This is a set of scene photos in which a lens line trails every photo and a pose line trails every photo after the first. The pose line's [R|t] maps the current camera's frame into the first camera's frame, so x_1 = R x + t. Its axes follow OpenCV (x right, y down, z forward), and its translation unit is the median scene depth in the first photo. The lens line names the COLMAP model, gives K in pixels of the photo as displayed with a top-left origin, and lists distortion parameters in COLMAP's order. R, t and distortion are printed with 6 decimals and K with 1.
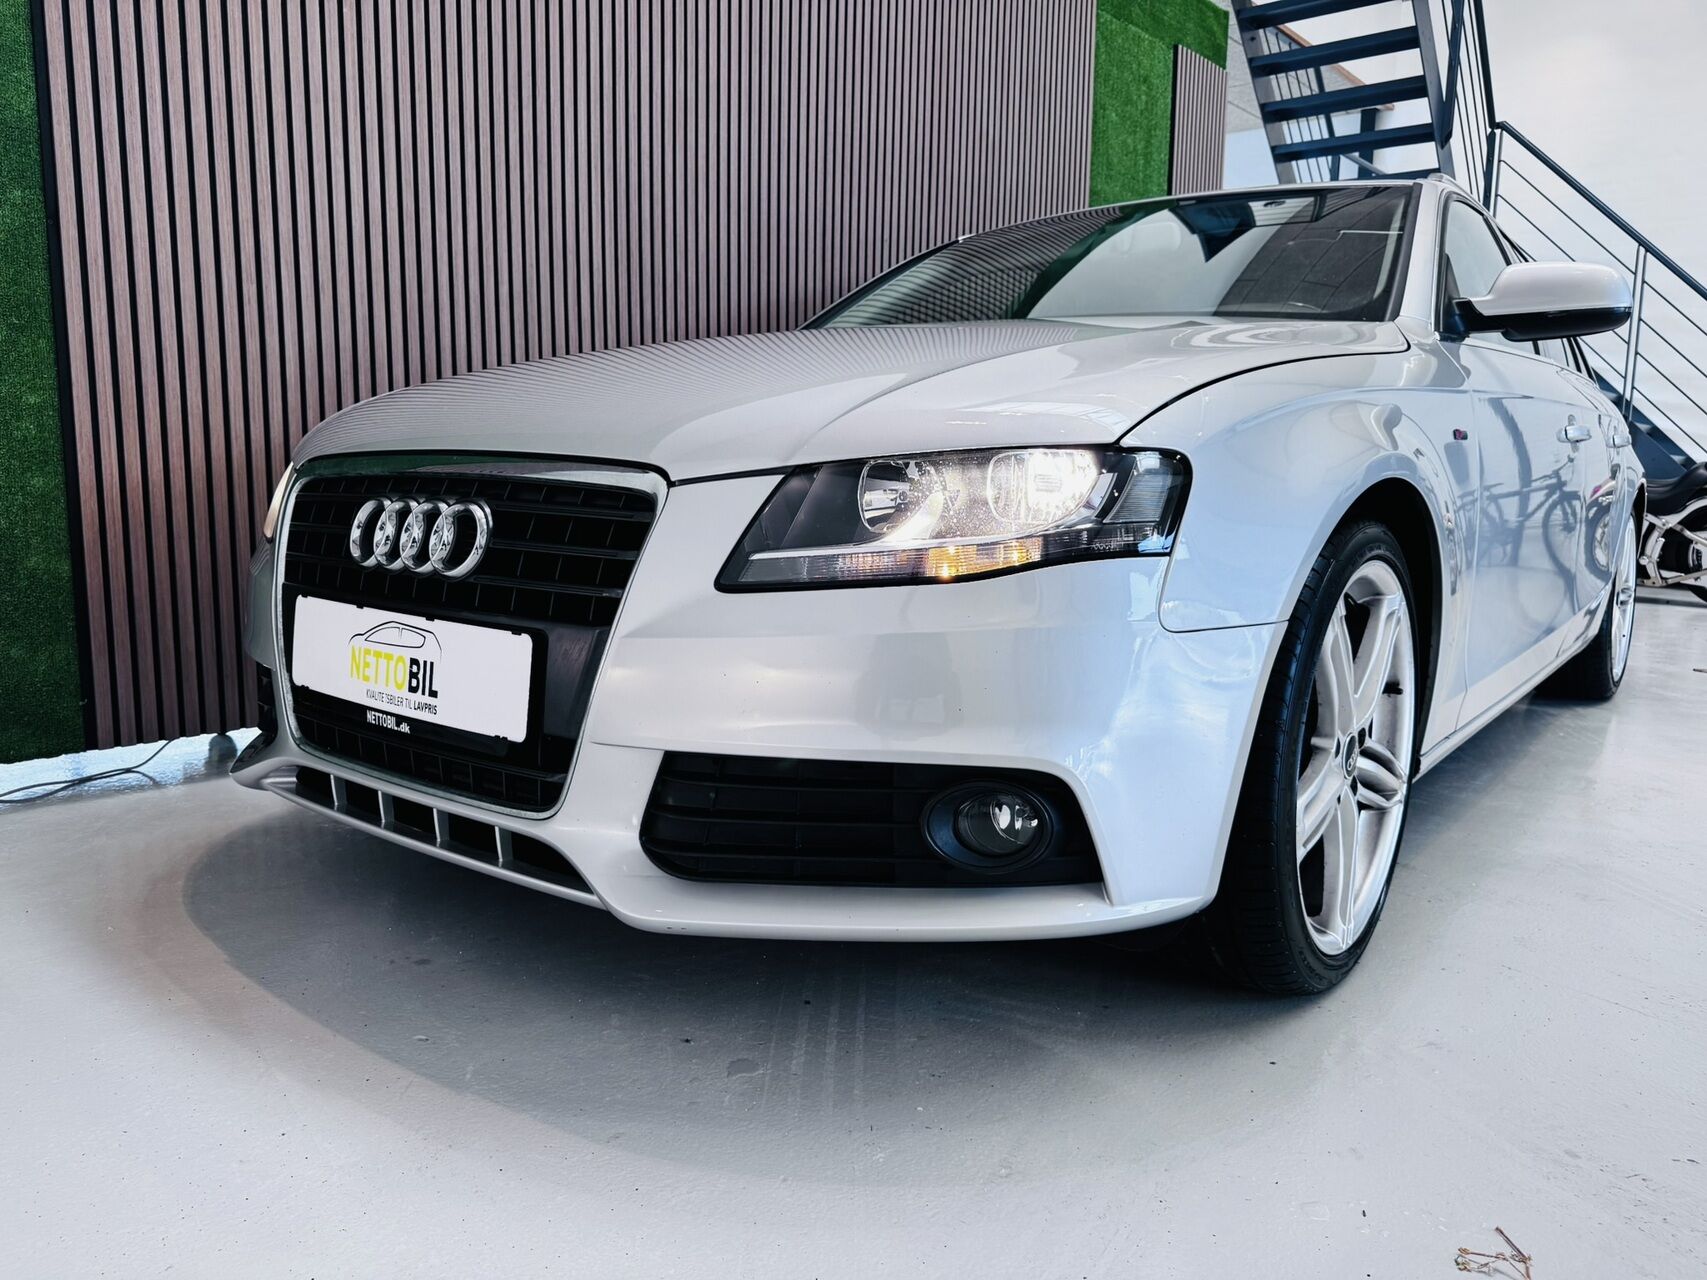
lens RADIAL K [[1242.6, 0, 917.2], [0, 1242.6, 636.1], [0, 0, 1]] dist [0.030865, -0.043217]
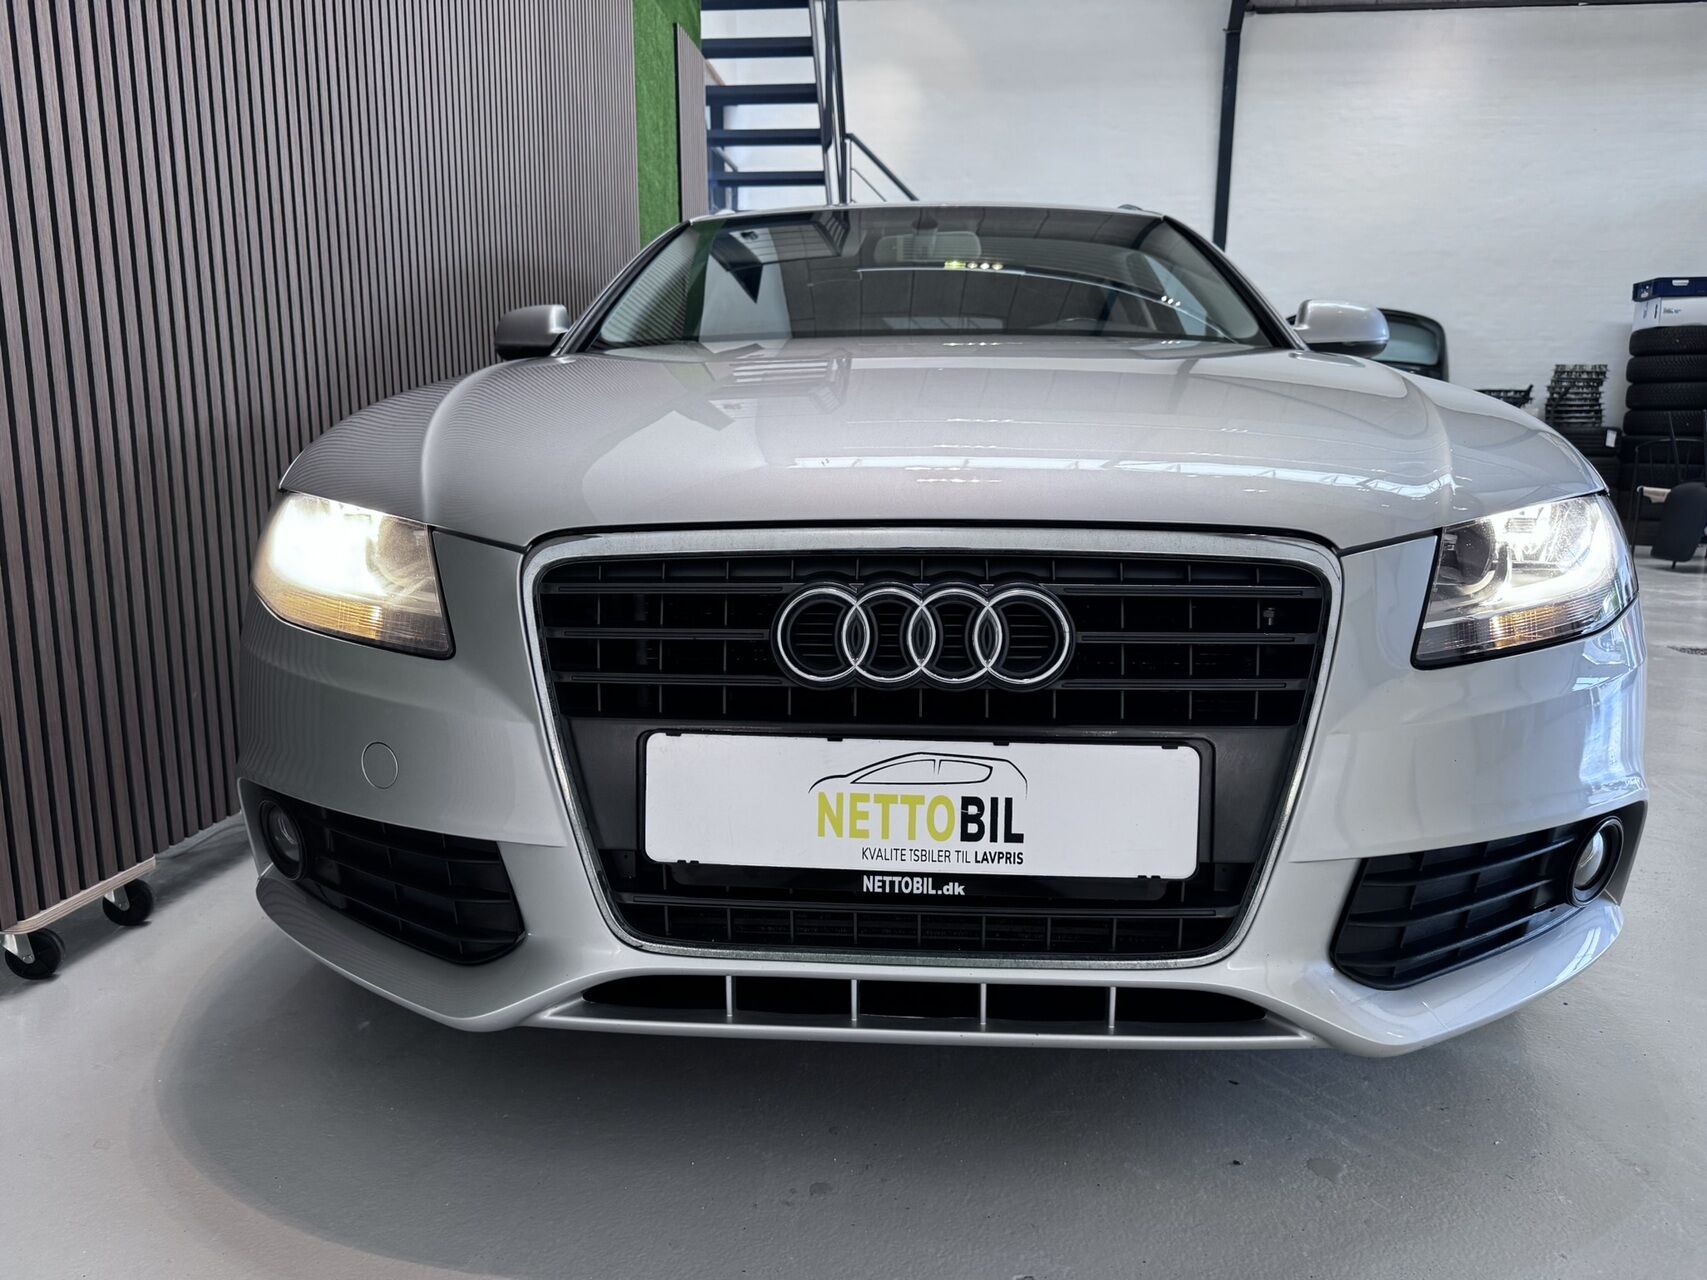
lens RADIAL K [[1192.0, 0, 853.5], [0, 1192.0, 640.0], [0, 0, 1]] dist [0.080368, -0.100584]
pose [[0.826072, -0.109973, 0.552731, -0.856049], [0.088313, 0.993919, 0.065766, -0.131943], [-0.556603, -0.005515, 0.830760, 0.433274]]
